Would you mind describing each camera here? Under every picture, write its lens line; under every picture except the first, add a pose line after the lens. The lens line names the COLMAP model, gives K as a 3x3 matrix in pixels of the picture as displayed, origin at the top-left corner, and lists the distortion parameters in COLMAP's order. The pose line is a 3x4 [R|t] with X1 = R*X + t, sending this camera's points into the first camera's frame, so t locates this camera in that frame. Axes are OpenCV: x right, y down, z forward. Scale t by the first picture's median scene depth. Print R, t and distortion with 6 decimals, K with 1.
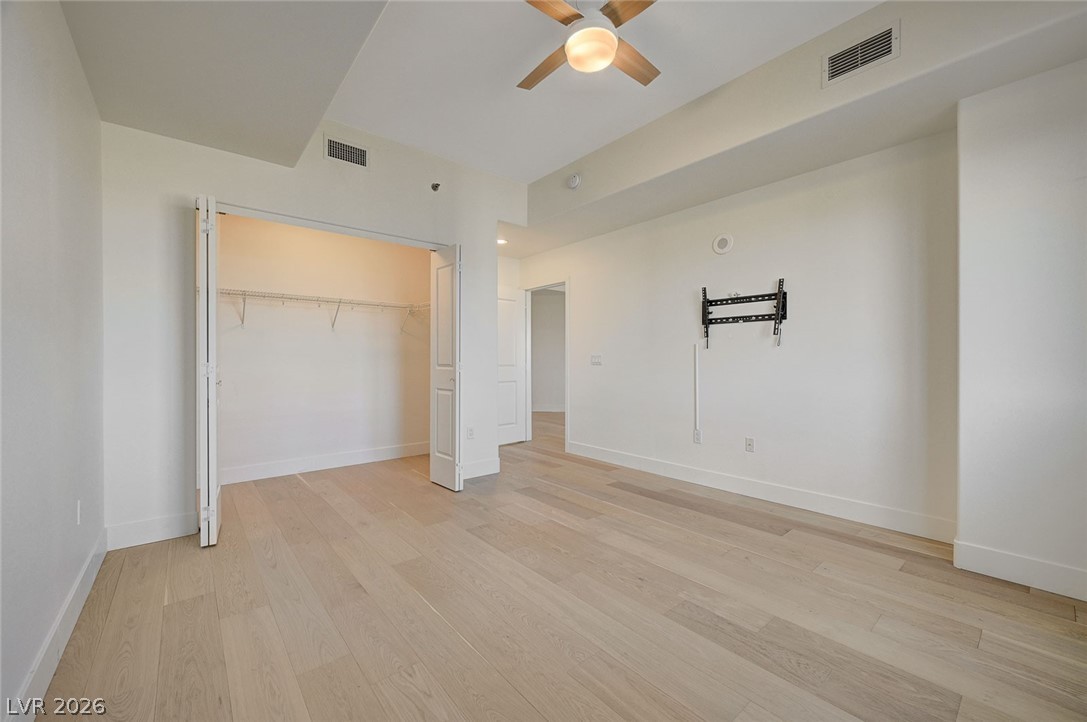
lens RADIAL K [[428.7, 0, 541.3], [0, 428.7, 361.7], [0, 0, 1]] dist [0.001872, 0.000443]
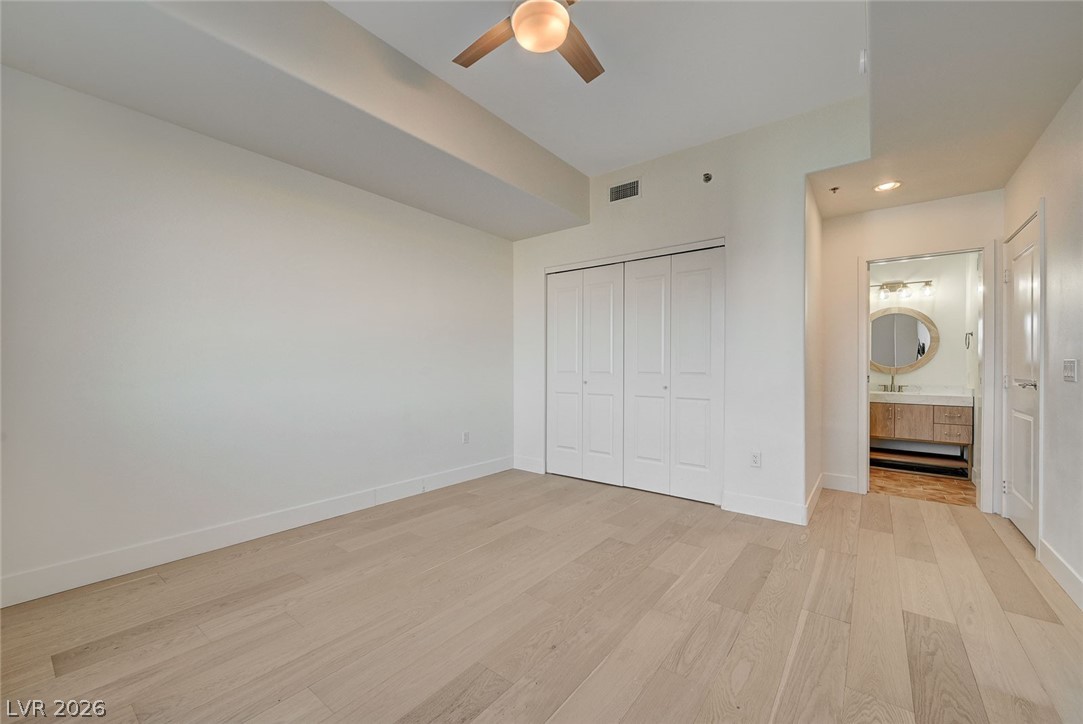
lens RADIAL K [[430.6, 0, 535.0], [0, 430.6, 368.9], [0, 0, 1]] dist [0.000097, 0.000357]
pose [[0.207331, 0.006226, -0.978251, 0.734956], [-0.006891, 0.999964, 0.004903, -0.007112], [0.978247, 0.005725, 0.207366, 0.588036]]
